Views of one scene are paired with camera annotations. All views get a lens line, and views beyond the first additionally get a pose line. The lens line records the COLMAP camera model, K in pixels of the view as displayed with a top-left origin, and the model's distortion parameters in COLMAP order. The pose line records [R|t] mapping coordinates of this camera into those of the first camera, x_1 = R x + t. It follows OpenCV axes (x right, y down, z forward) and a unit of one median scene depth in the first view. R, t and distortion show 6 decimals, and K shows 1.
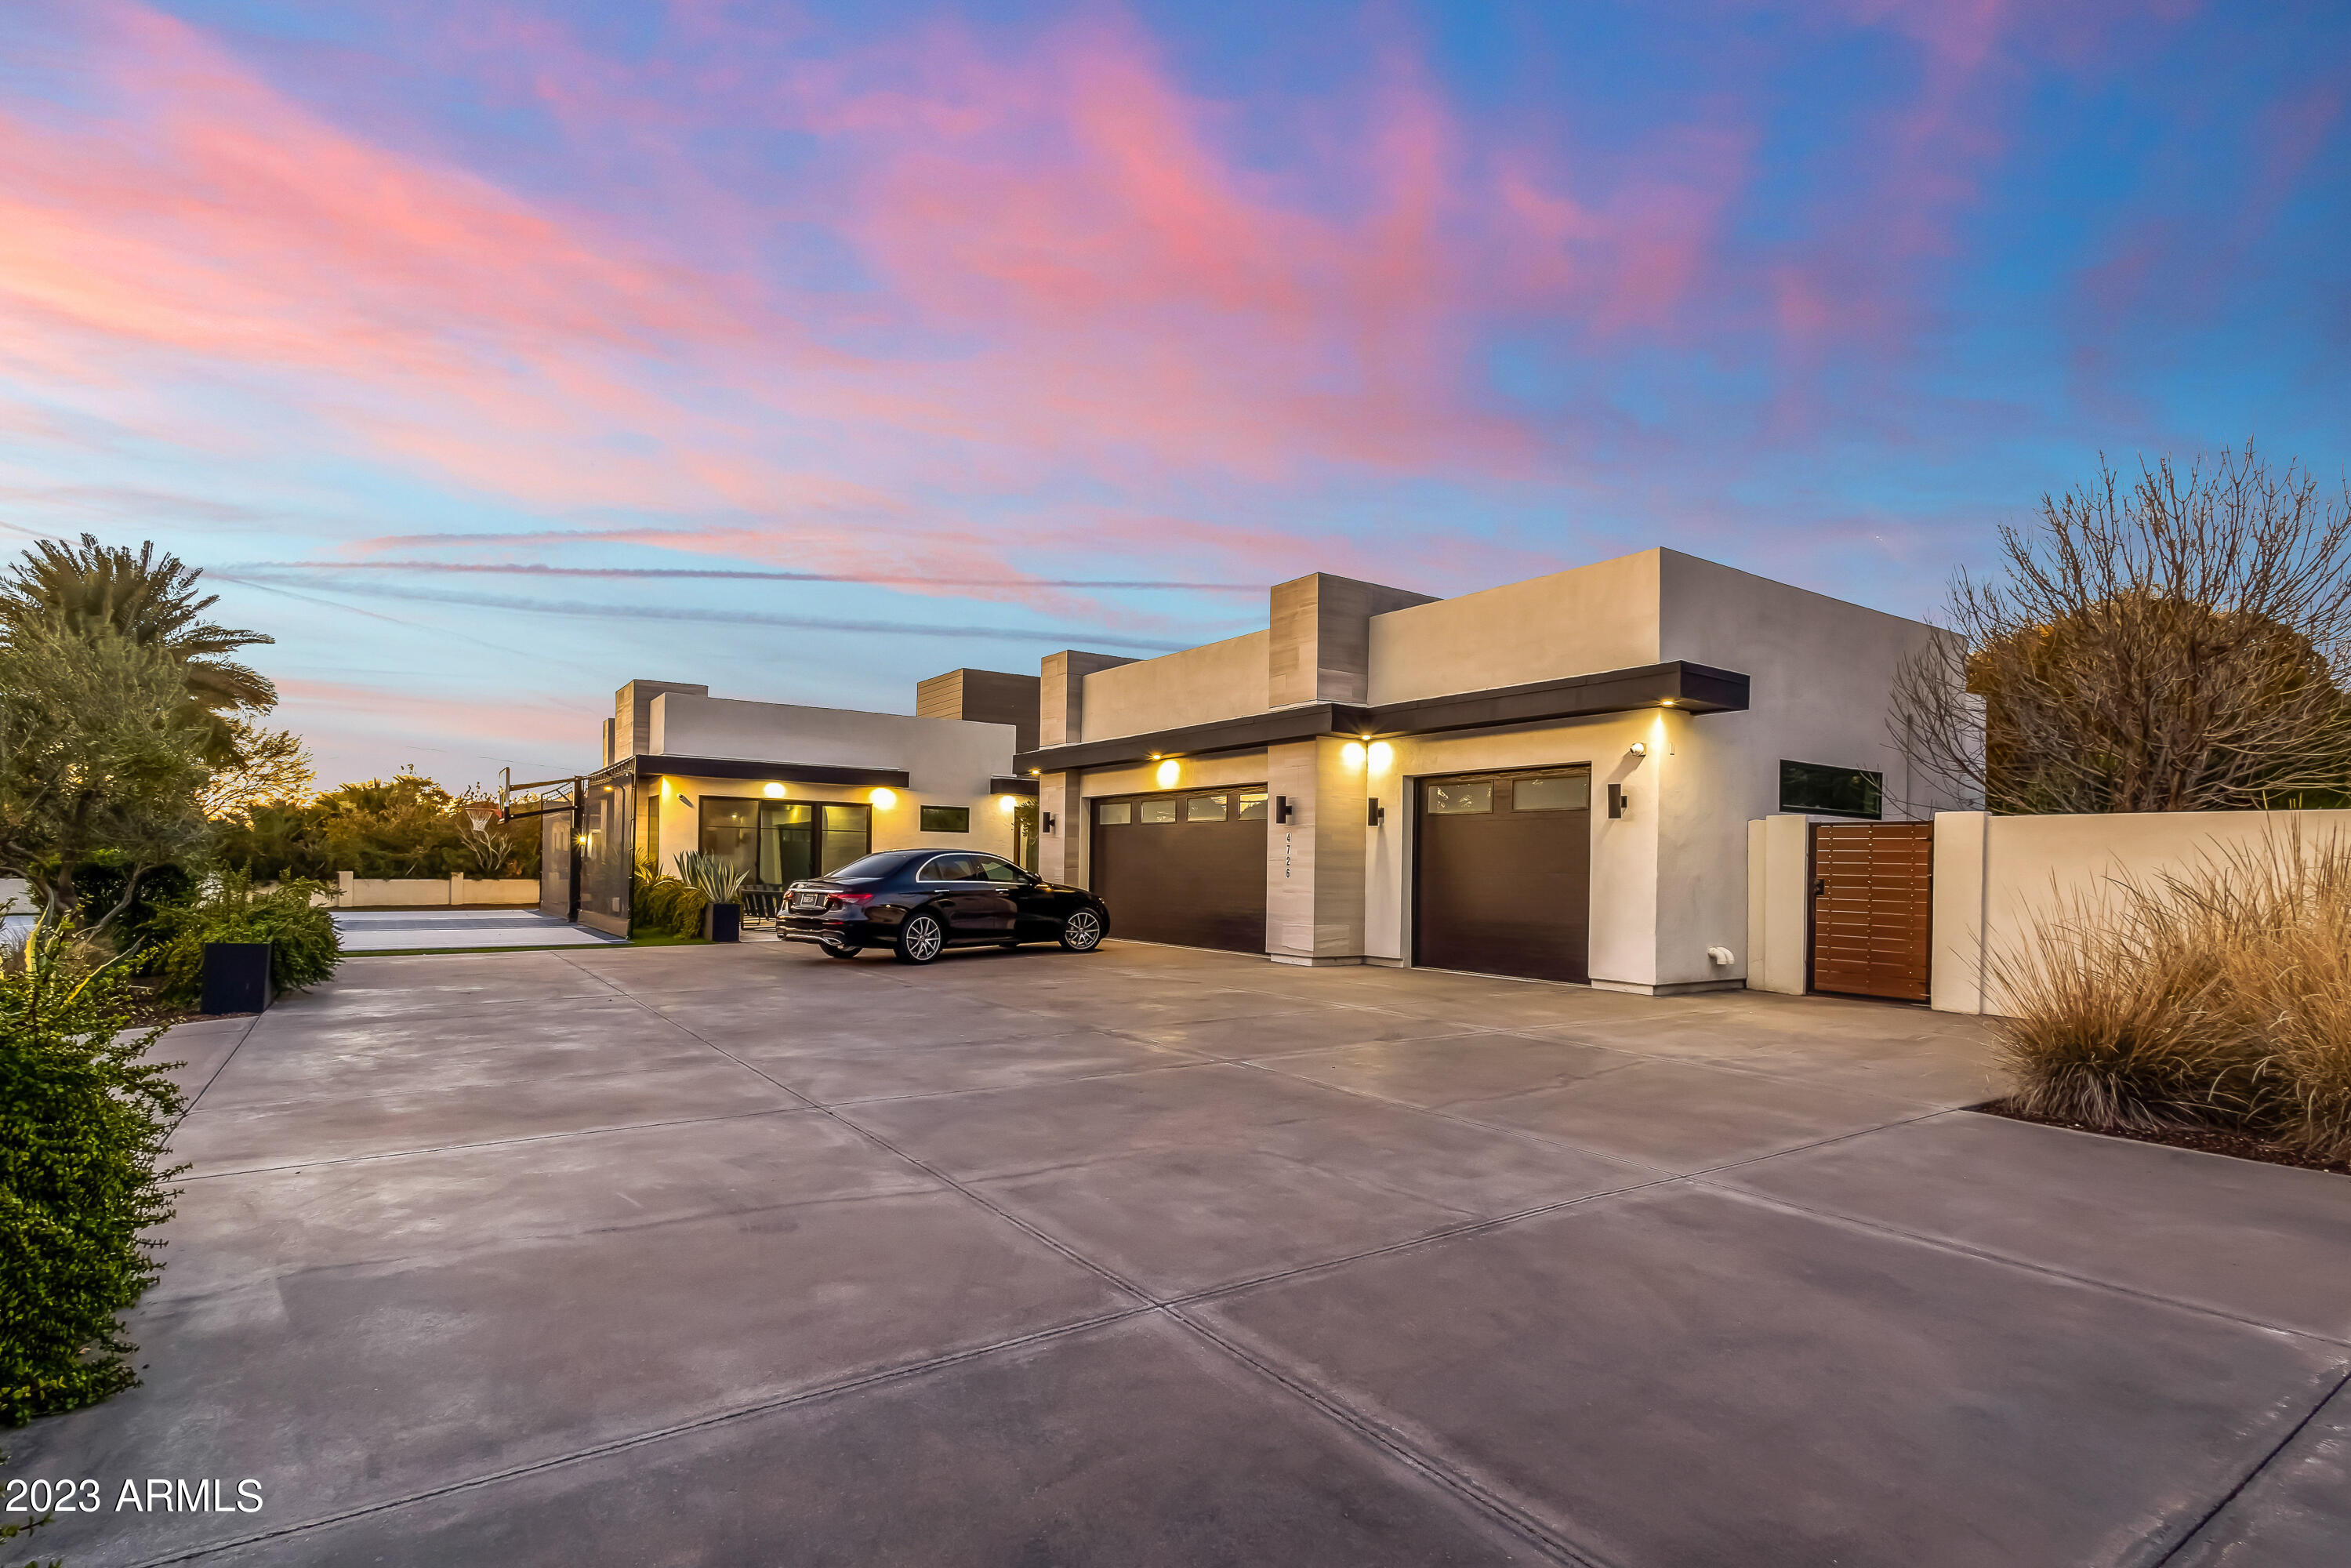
lens RADIAL K [[1137.3, 0, 1180.6], [0, 1137.3, 843.8], [0, 0, 1]] dist [0.002566, 0.000185]
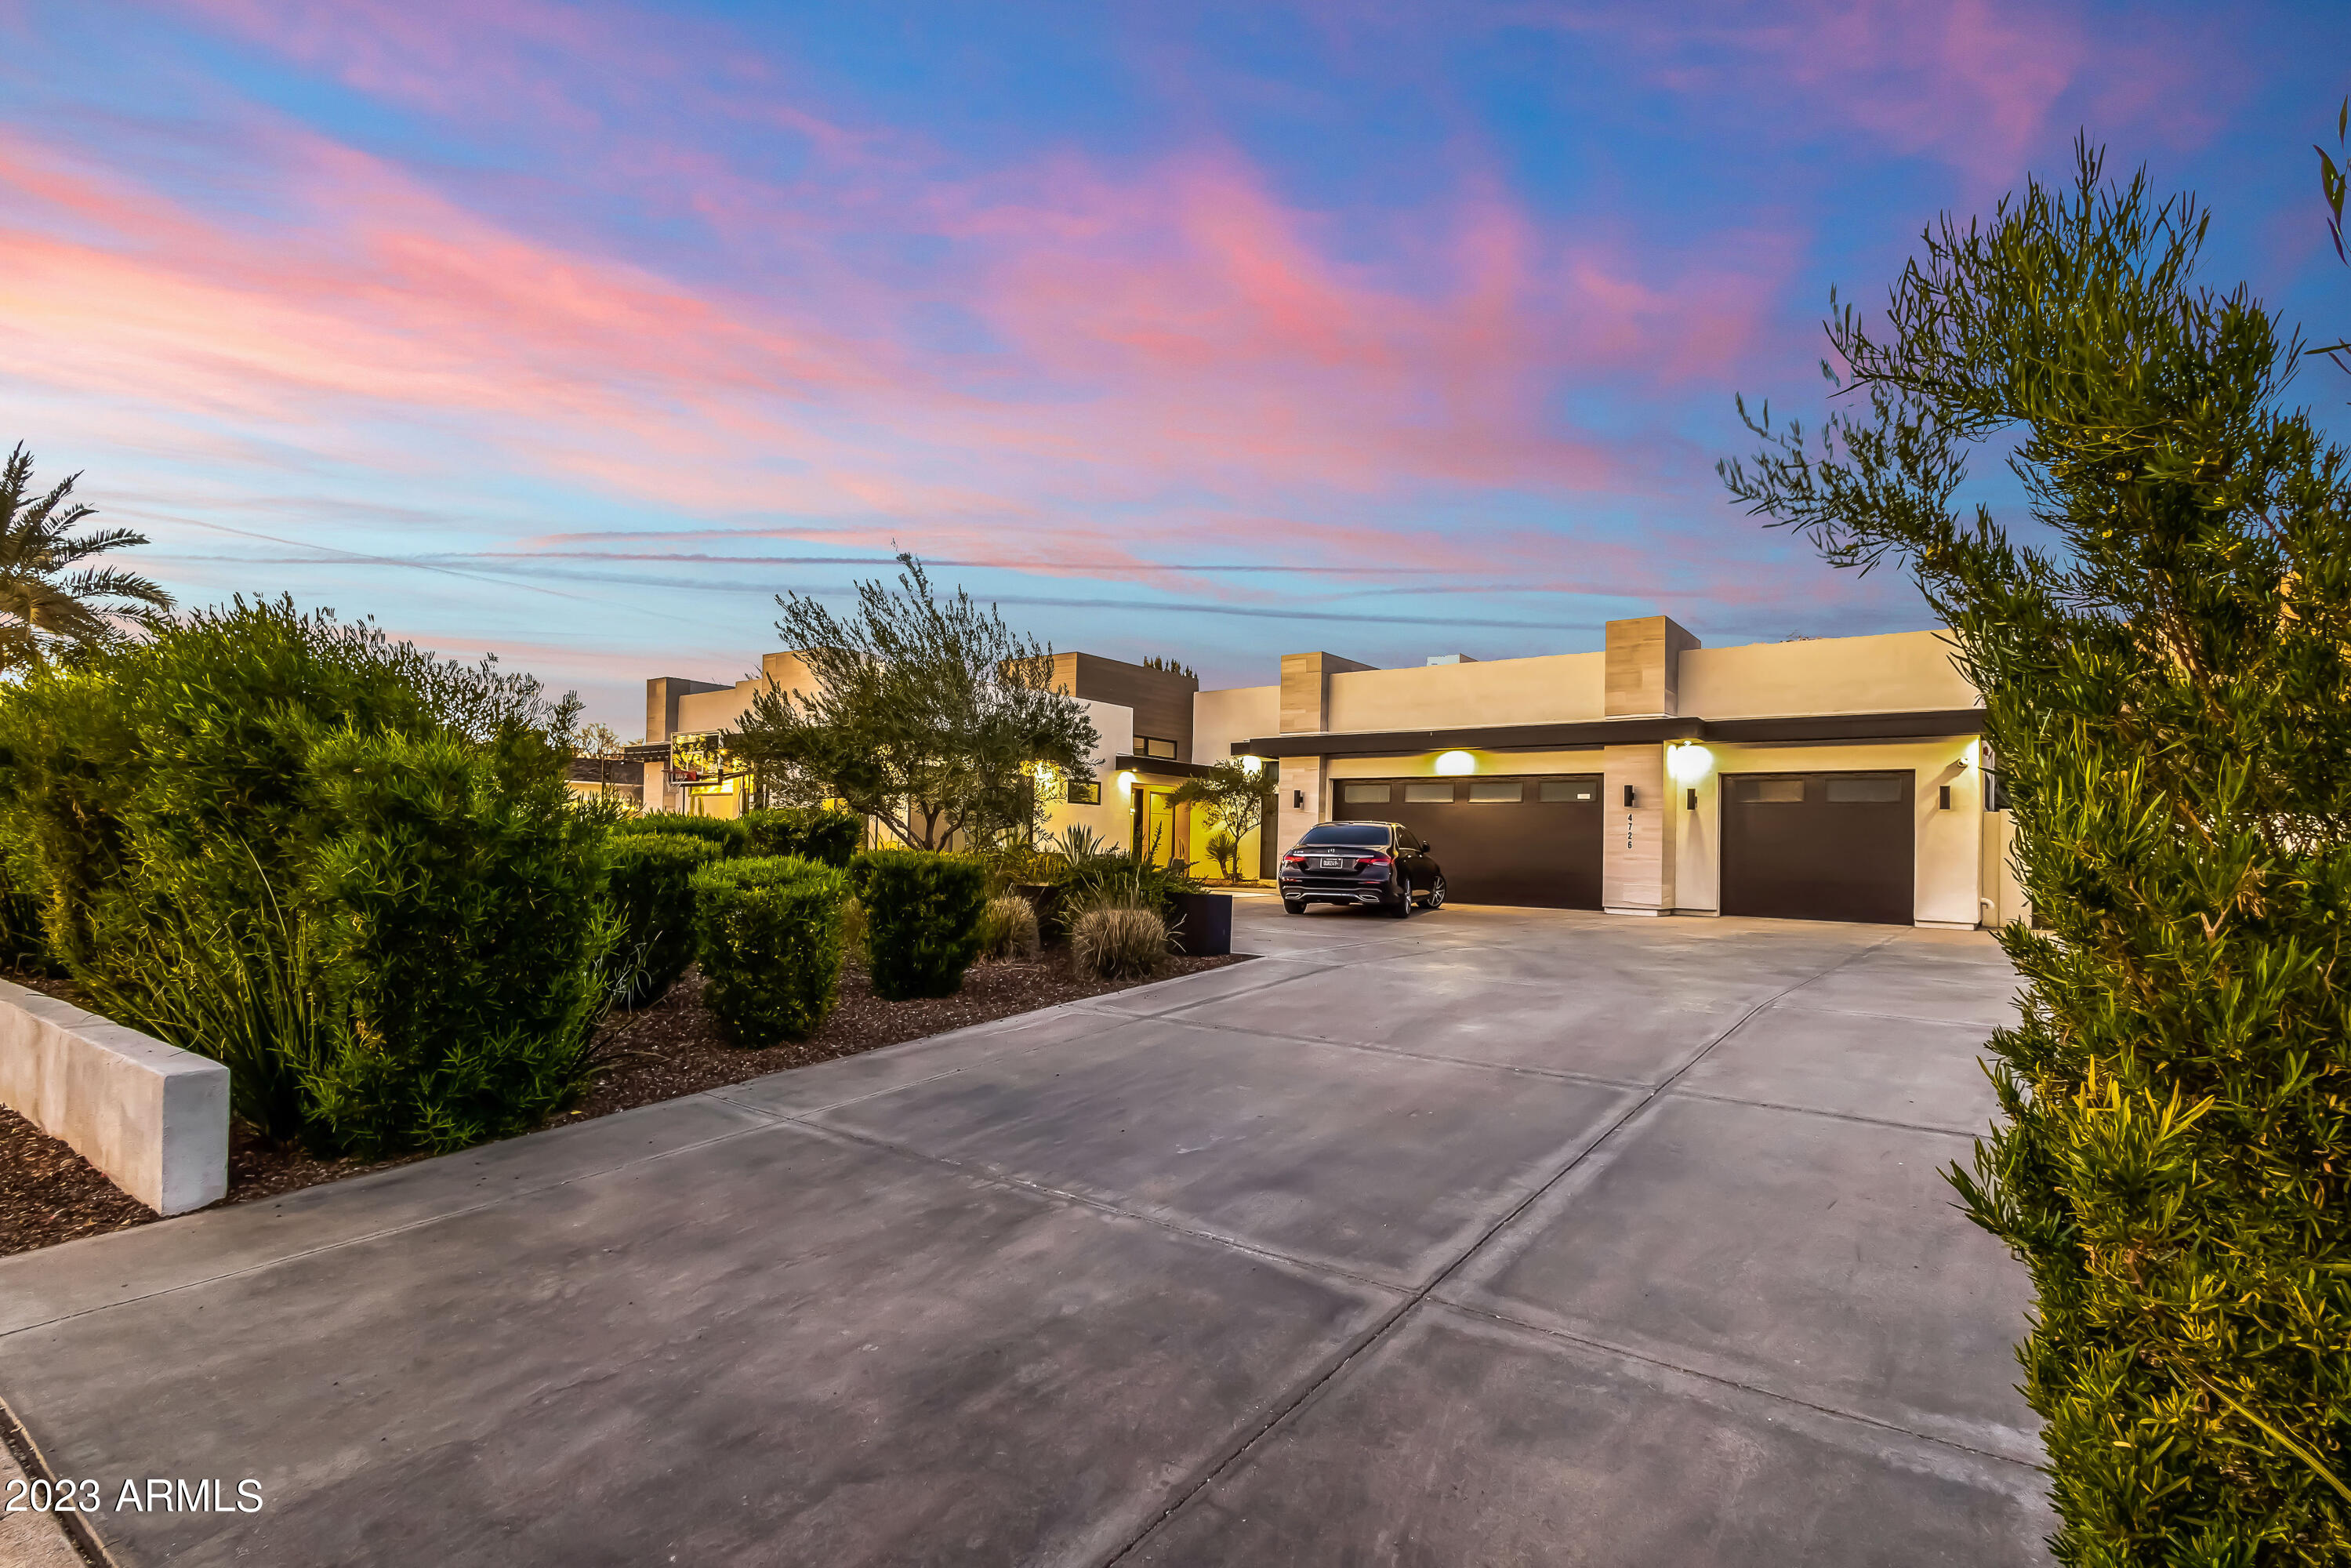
lens RADIAL K [[1137.3, 0, 1176.2], [0, 1137.3, 801.2], [0, 0, 1]] dist [0.002566, 0.000185]
pose [[0.953362, 0.023314, 0.300928, -0.582956], [-0.018063, 0.999632, -0.020219, 0.008193], [-0.301289, 0.013841, 0.953433, -0.052523]]
